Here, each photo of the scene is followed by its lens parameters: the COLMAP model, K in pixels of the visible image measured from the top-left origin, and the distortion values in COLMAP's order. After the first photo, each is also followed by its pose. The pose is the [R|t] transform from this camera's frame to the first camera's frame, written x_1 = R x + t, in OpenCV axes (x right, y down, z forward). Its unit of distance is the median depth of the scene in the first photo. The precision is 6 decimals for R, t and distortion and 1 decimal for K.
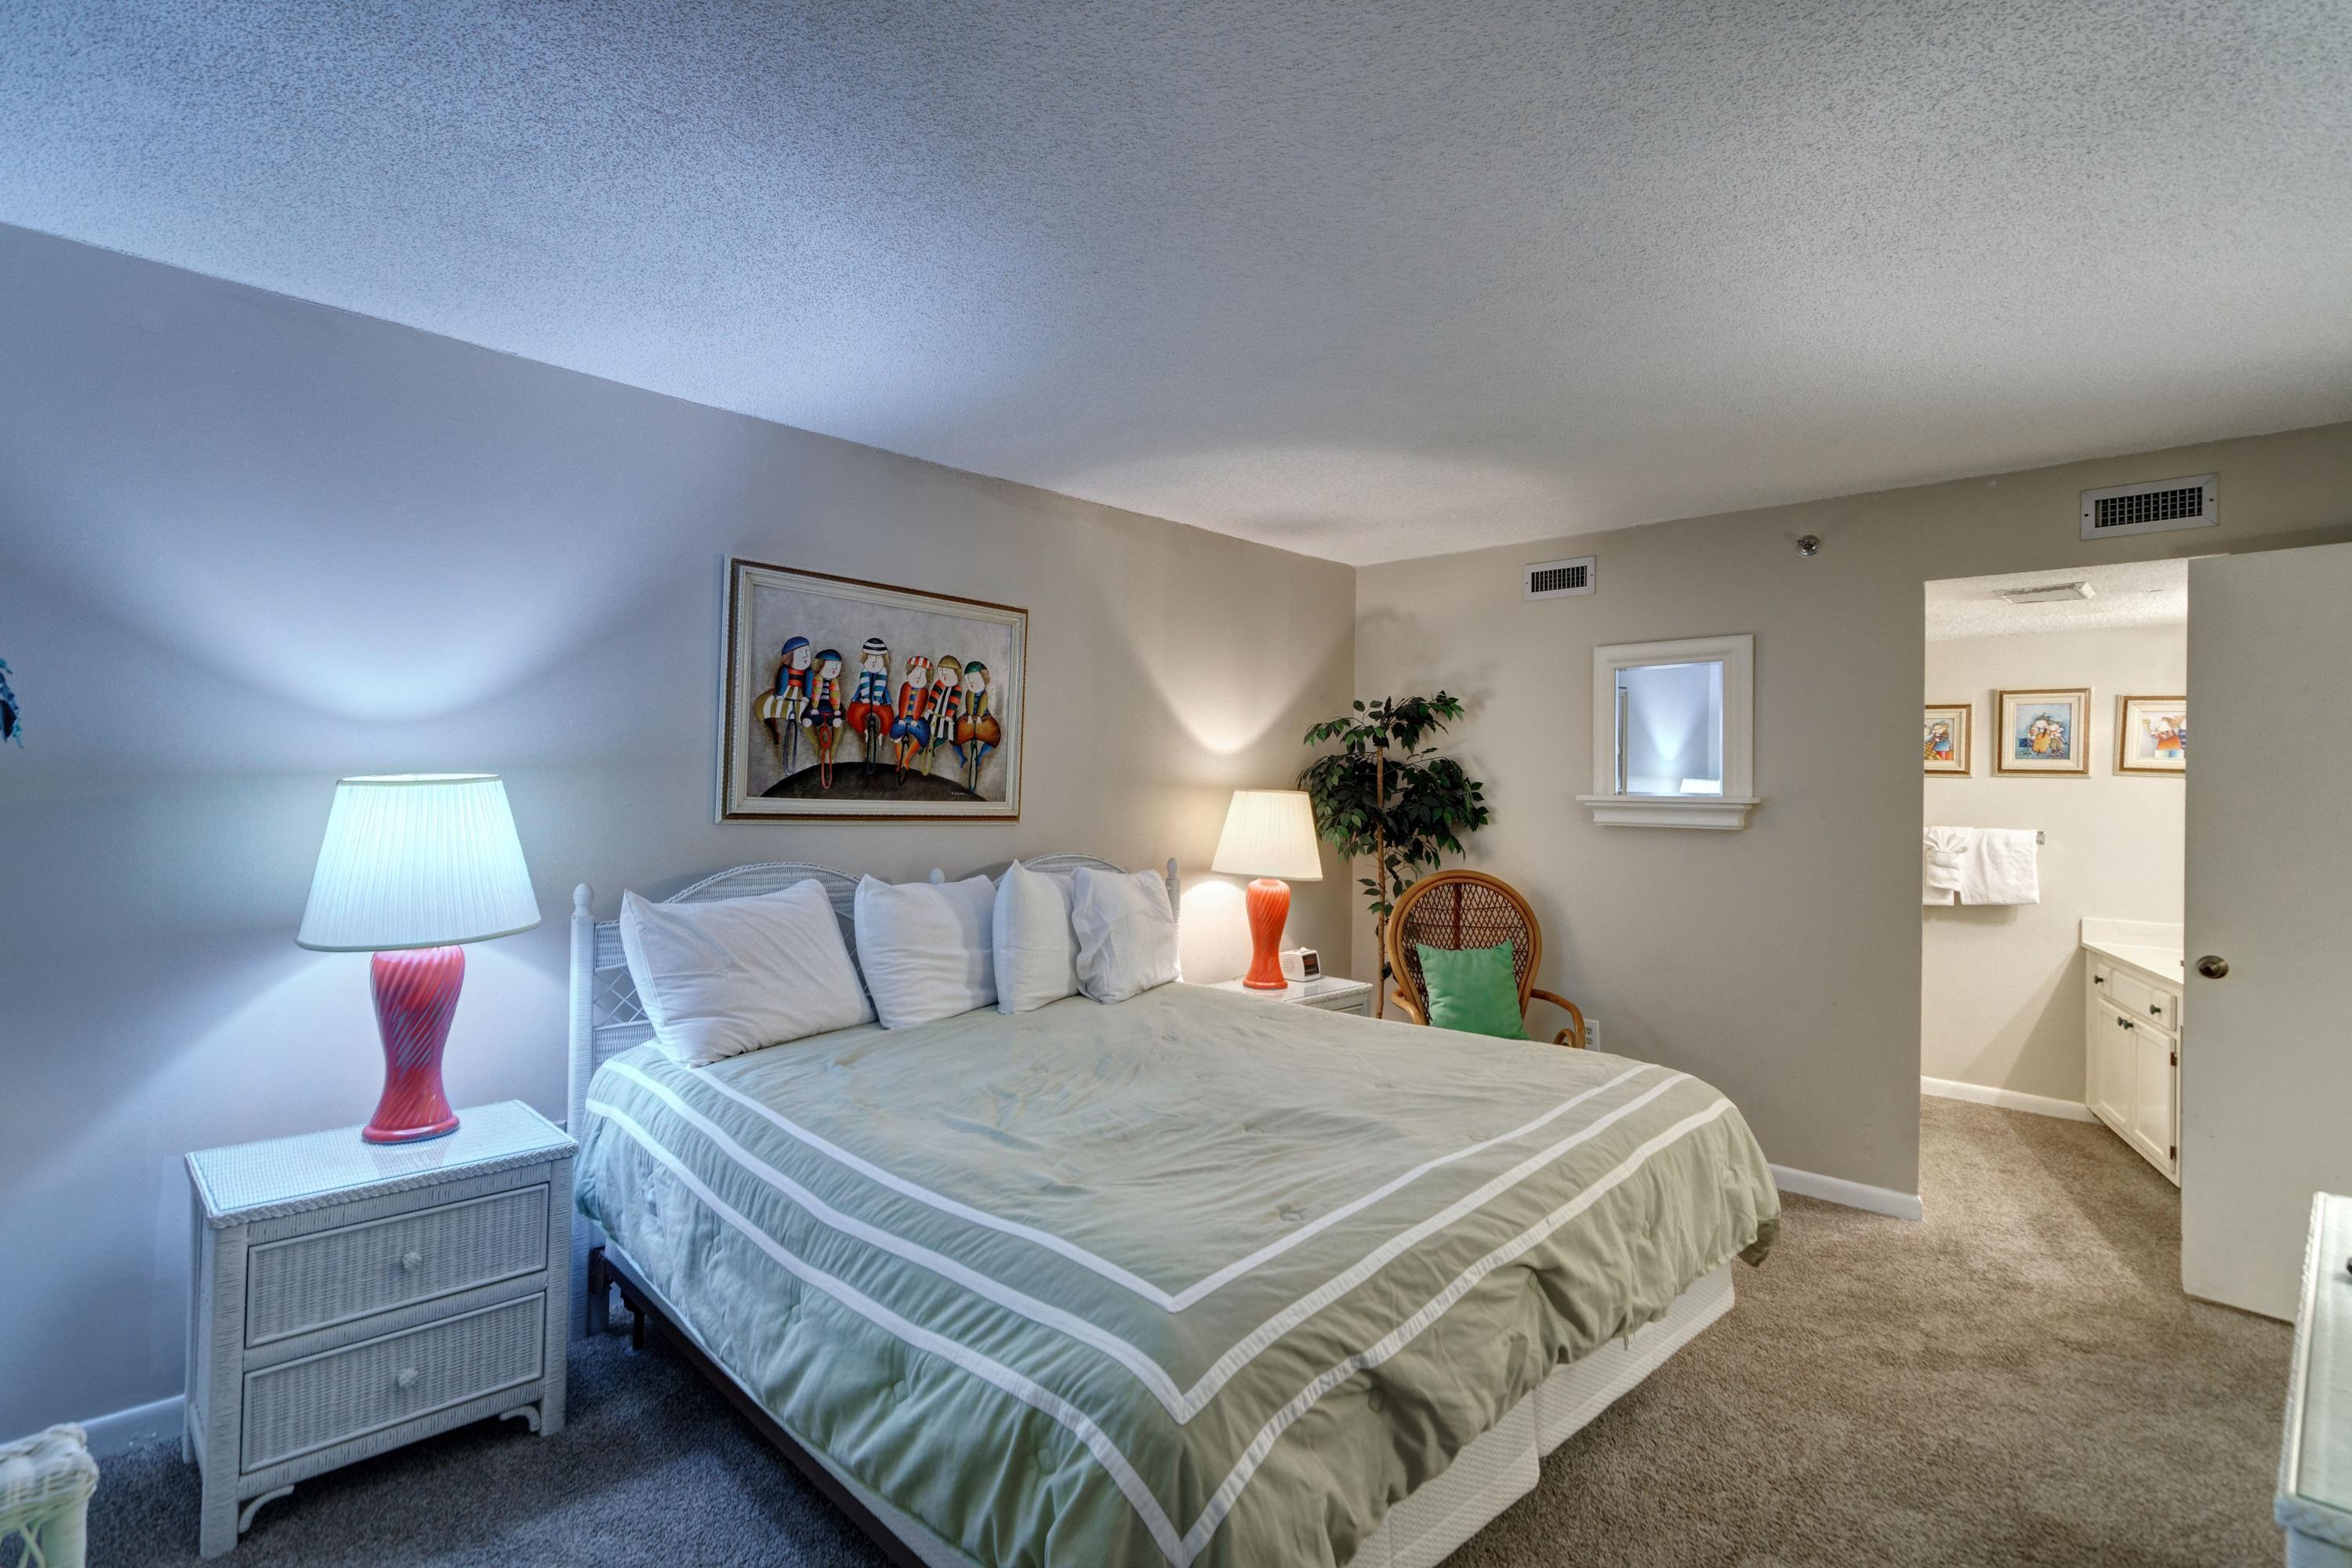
lens RADIAL K [[1138.4, 0, 1173.8], [0, 1138.4, 789.2], [0, 0, 1]] dist [0.009406, -0.000755]
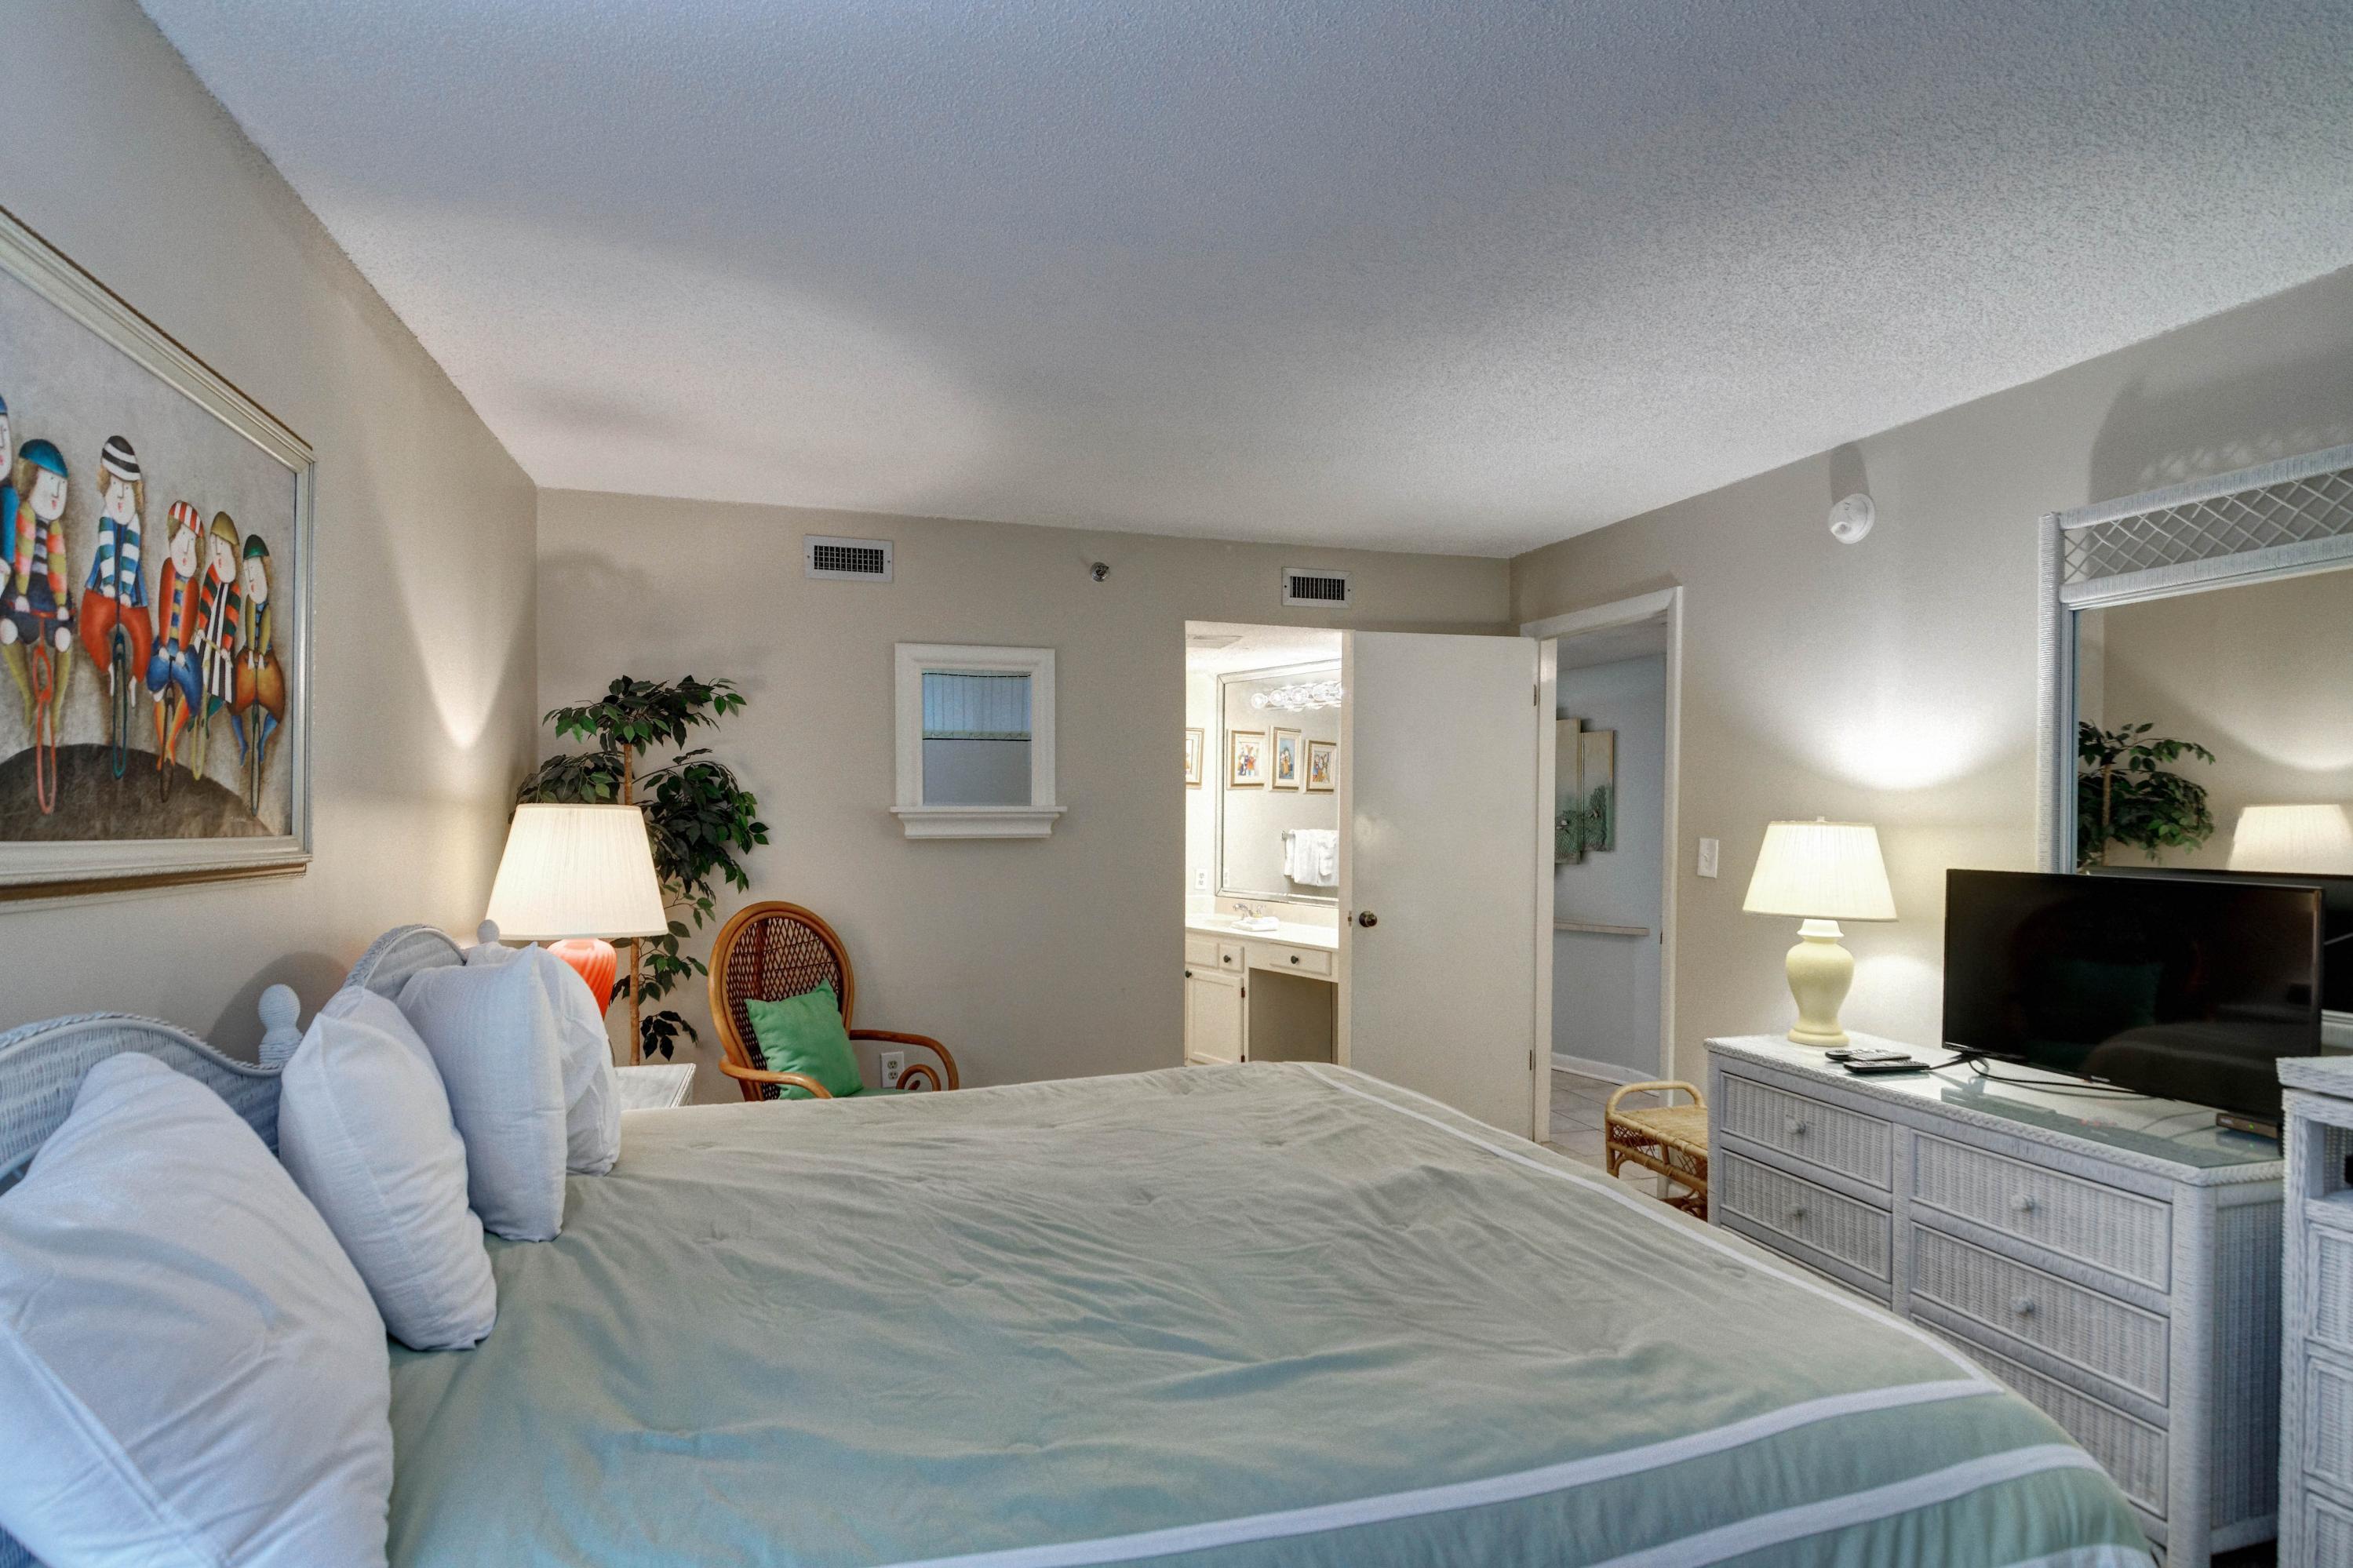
lens RADIAL K [[1169.5, 0, 1170.5], [0, 1169.5, 838.7], [0, 0, 1]] dist [0.000082, -0.000109]
pose [[0.475552, -0.037741, 0.878878, -0.439307], [0.008234, 0.999226, 0.038454, -0.003762], [-0.879649, -0.011050, 0.475495, 0.461183]]
